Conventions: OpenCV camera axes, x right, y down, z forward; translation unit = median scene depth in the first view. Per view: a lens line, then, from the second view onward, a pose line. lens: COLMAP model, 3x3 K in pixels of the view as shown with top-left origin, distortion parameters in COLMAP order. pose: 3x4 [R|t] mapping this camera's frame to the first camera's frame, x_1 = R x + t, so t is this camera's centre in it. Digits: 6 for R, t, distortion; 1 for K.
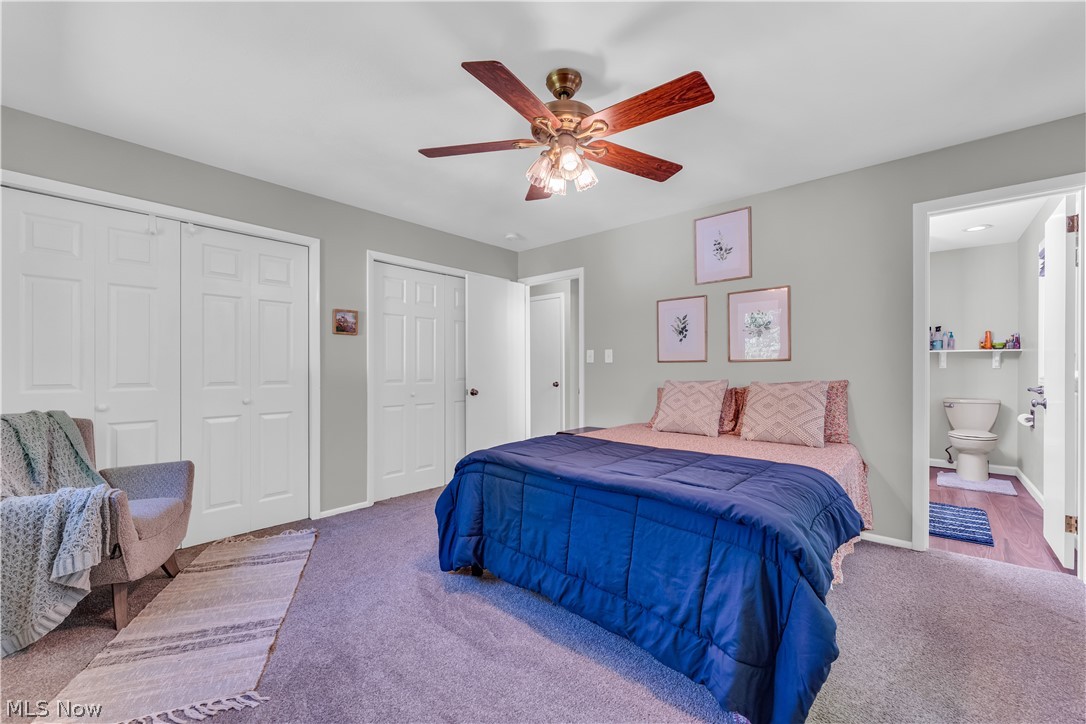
lens RADIAL K [[444.7, 0, 542.9], [0, 444.7, 366.8], [0, 0, 1]] dist [0.000341, -0.000086]
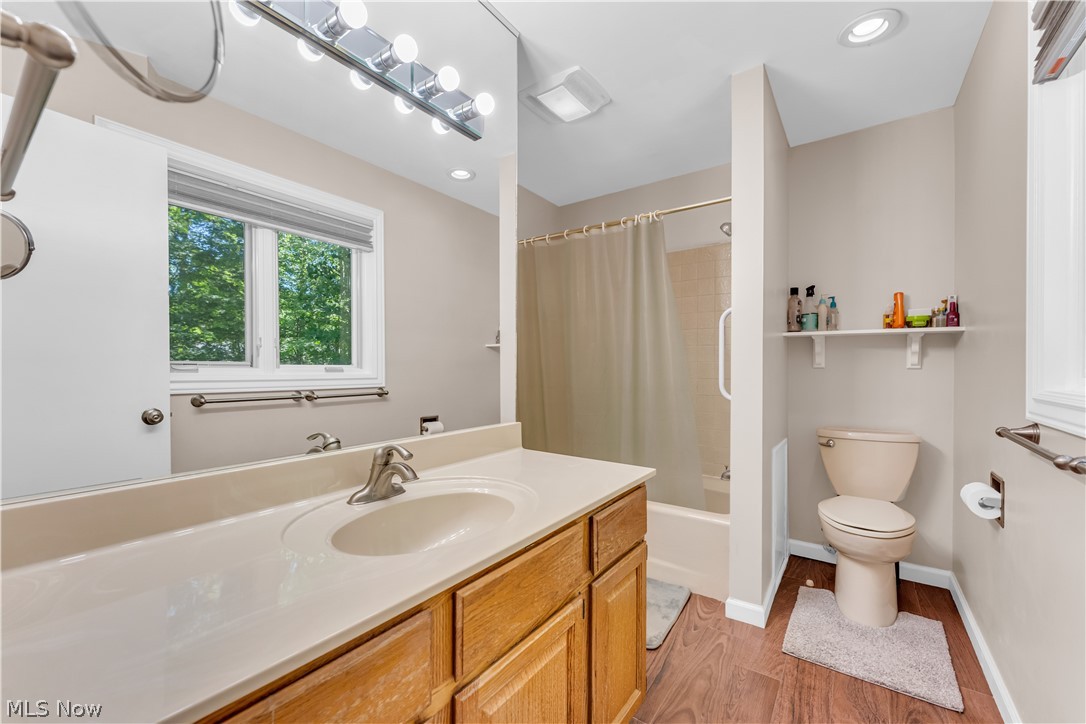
lens RADIAL K [[444.7, 0, 540.7], [0, 444.7, 365.2], [0, 0, 1]] dist [0.000341, -0.000086]
pose [[0.995765, -0.000027, 0.091938, 0.567334], [-0.000177, 0.999998, 0.002205, -0.000270], [-0.091938, -0.002212, 0.995762, 0.552134]]
